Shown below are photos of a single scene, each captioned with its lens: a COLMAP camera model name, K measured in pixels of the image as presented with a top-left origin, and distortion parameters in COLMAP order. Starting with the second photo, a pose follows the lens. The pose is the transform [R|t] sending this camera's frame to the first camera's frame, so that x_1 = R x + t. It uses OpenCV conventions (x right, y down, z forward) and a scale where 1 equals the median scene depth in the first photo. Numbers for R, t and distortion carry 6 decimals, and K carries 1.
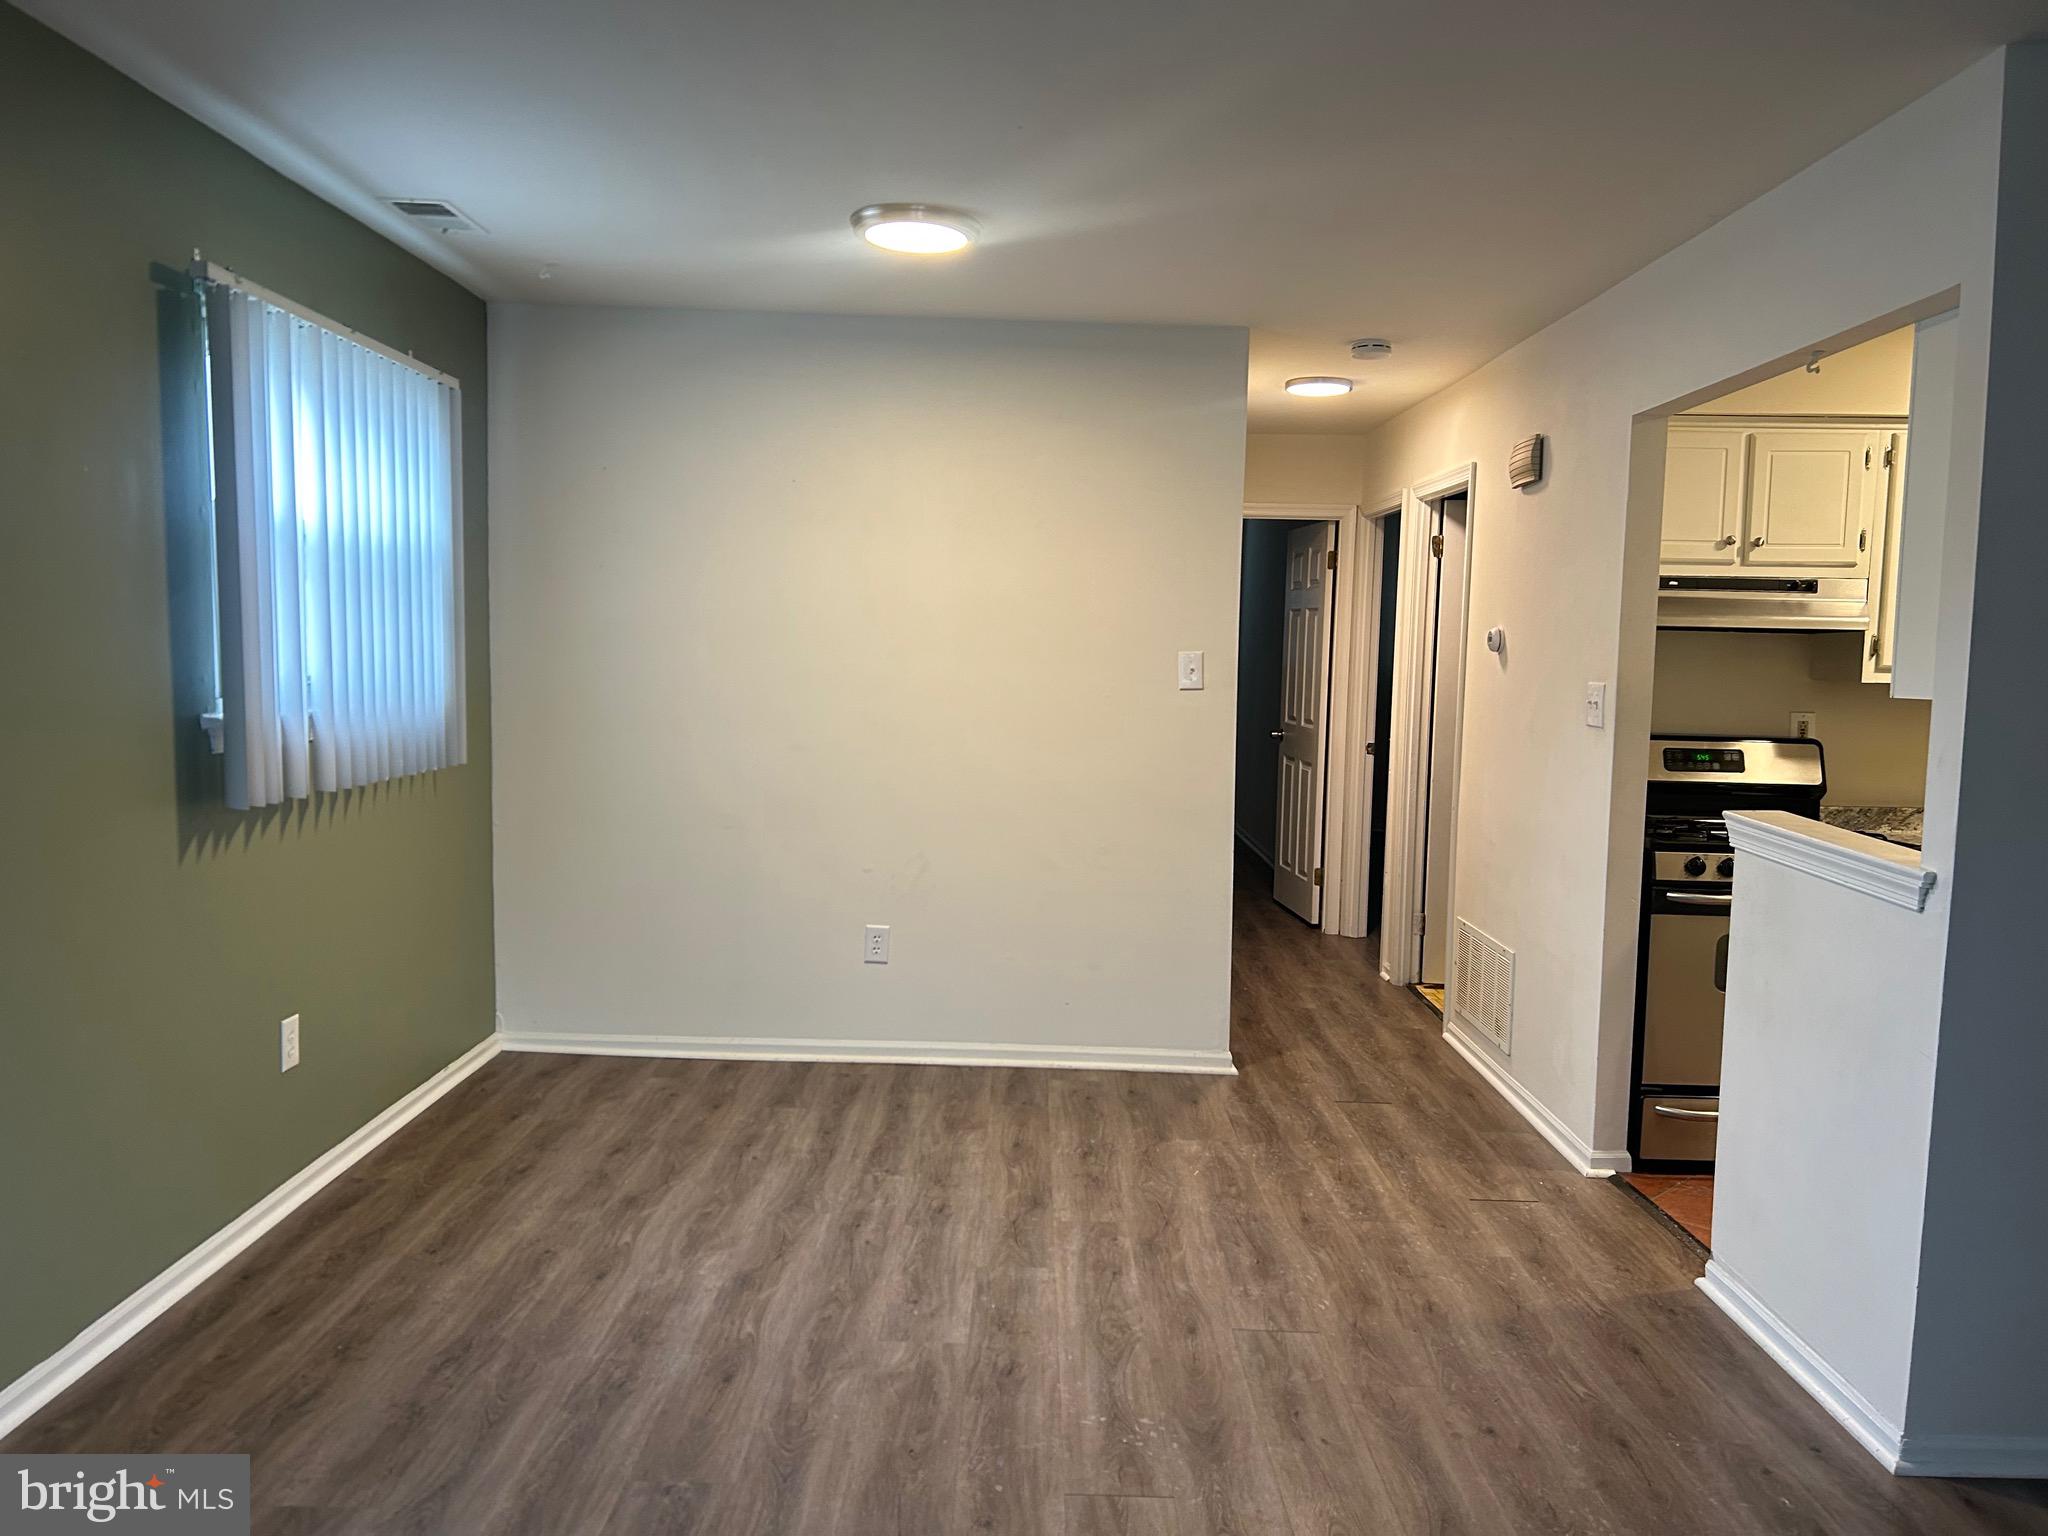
lens RADIAL K [[1519.4, 0, 1099.2], [0, 1519.4, 762.1], [0, 0, 1]] dist [0.119399, -0.025933]
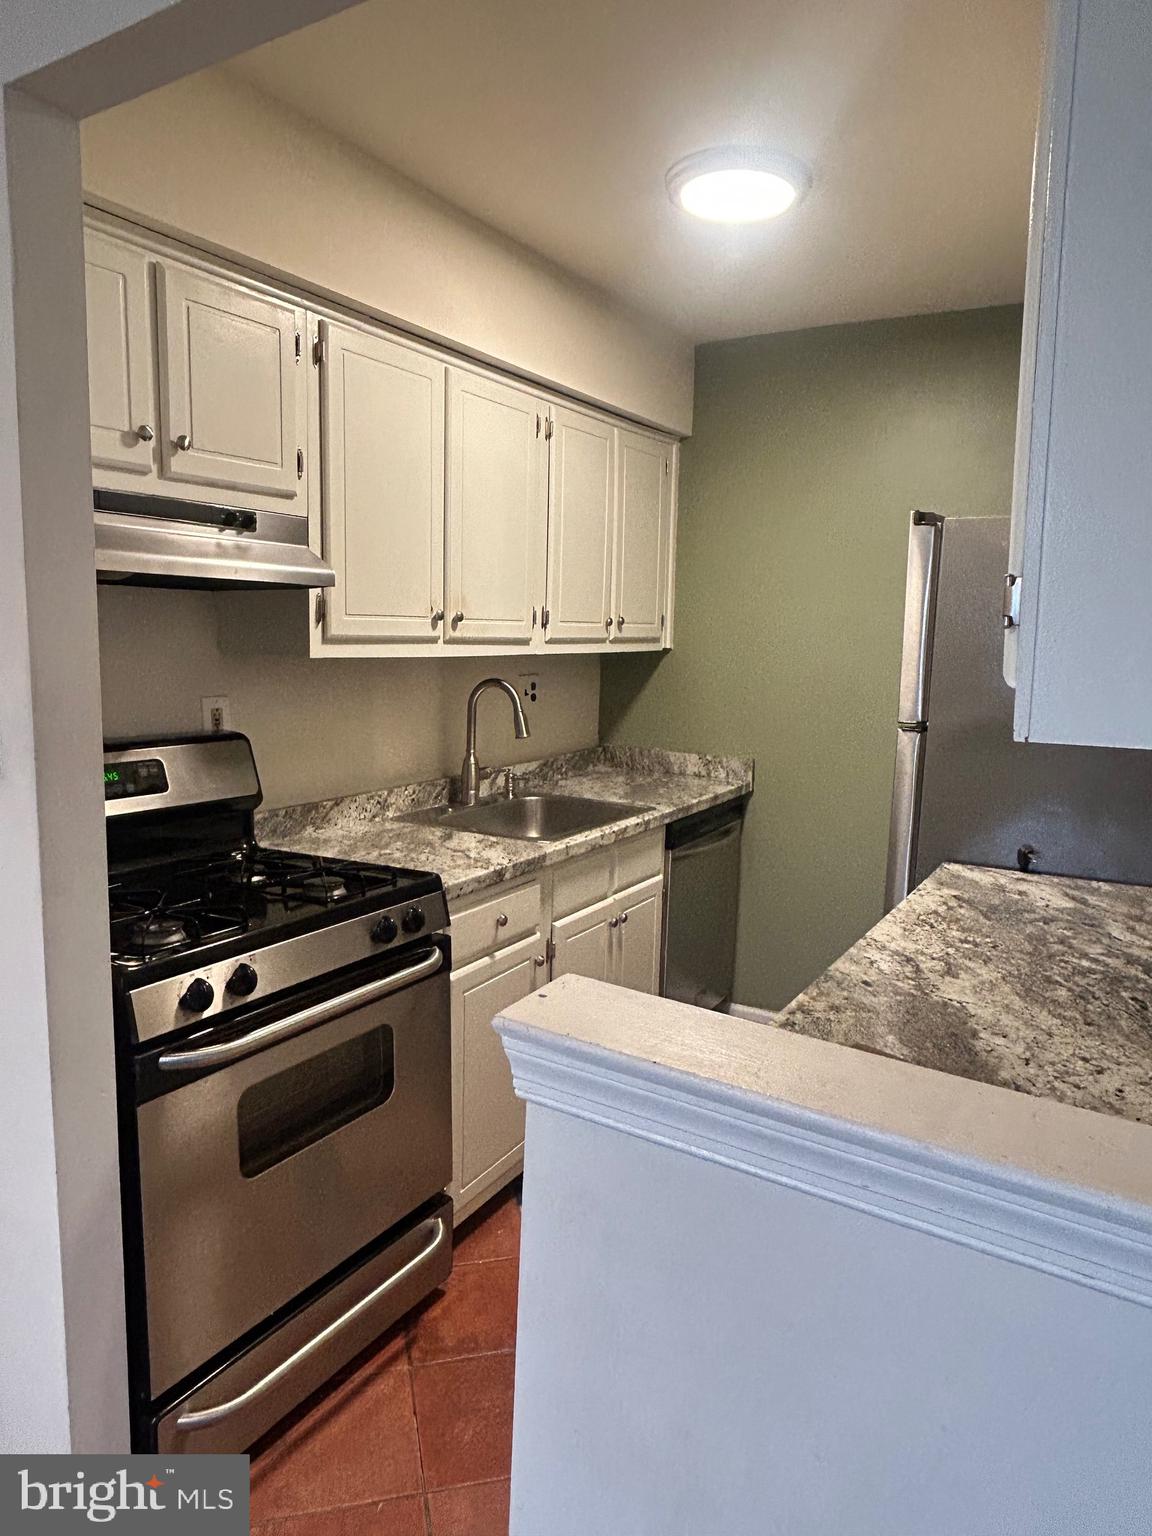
lens RADIAL K [[1022.9, 0, 584.6], [0, 1022.9, 759.0], [0, 0, 1]] dist [0.005700, 0.006107]
pose [[0.547888, -0.116693, 0.828373, 0.150001], [0.055088, 0.993106, 0.103464, -0.046672], [-0.834736, -0.011053, 0.550540, 0.624669]]
